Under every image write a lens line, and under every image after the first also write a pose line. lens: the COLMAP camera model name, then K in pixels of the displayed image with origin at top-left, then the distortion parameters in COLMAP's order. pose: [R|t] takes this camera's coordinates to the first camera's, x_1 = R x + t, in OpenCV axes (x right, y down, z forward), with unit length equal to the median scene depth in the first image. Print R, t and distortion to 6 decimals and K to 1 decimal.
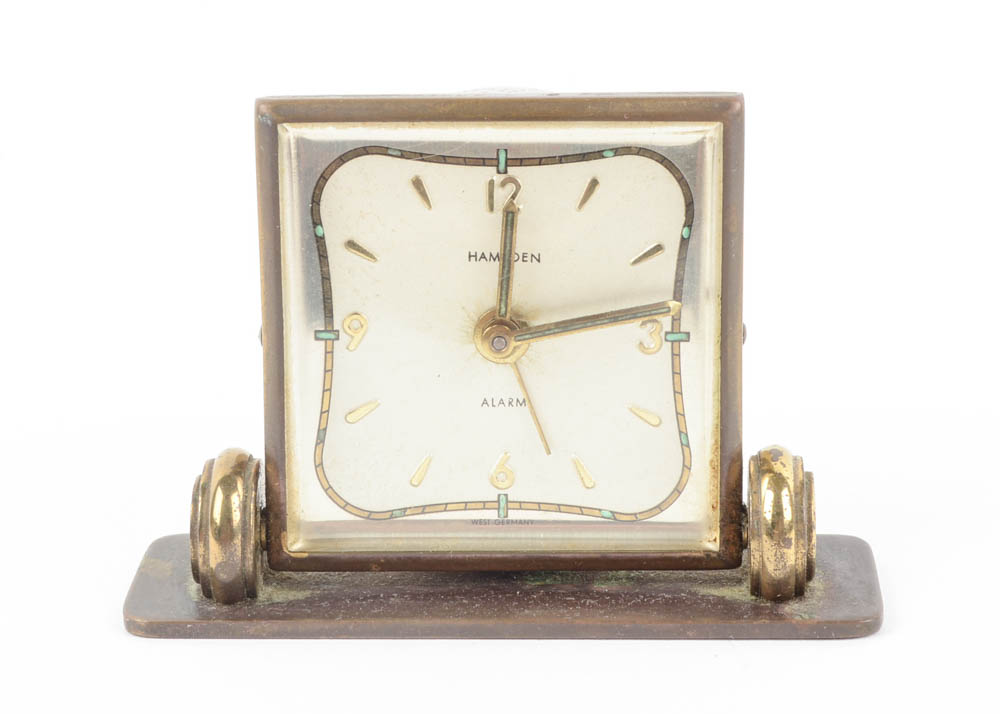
lens RADIAL K [[2750.6, 0, 501.5], [0, 2750.6, 354.2], [0, 0, 1]] dist [0.064788, 0.000000]
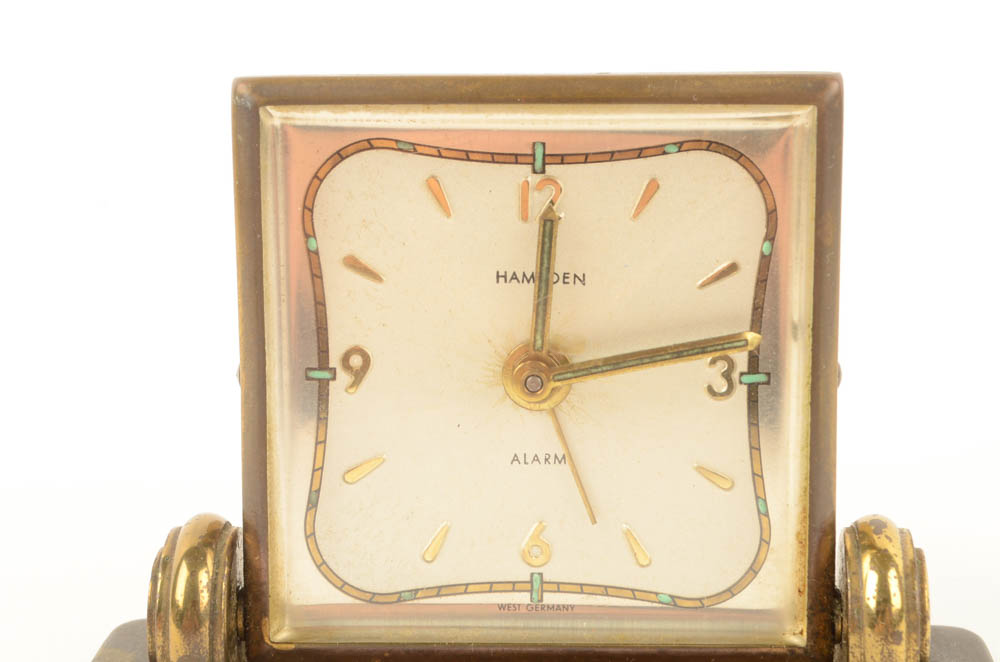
lens RADIAL K [[2414.8, 0, 496.8], [0, 2414.8, 336.0], [0, 0, 1]] dist [0.041237, 0.000000]
pose [[0.999879, 0.006637, -0.014041, -0.001779], [-0.007308, 0.998805, -0.048327, 0.016030], [0.013703, 0.048423, 0.998733, 0.293494]]
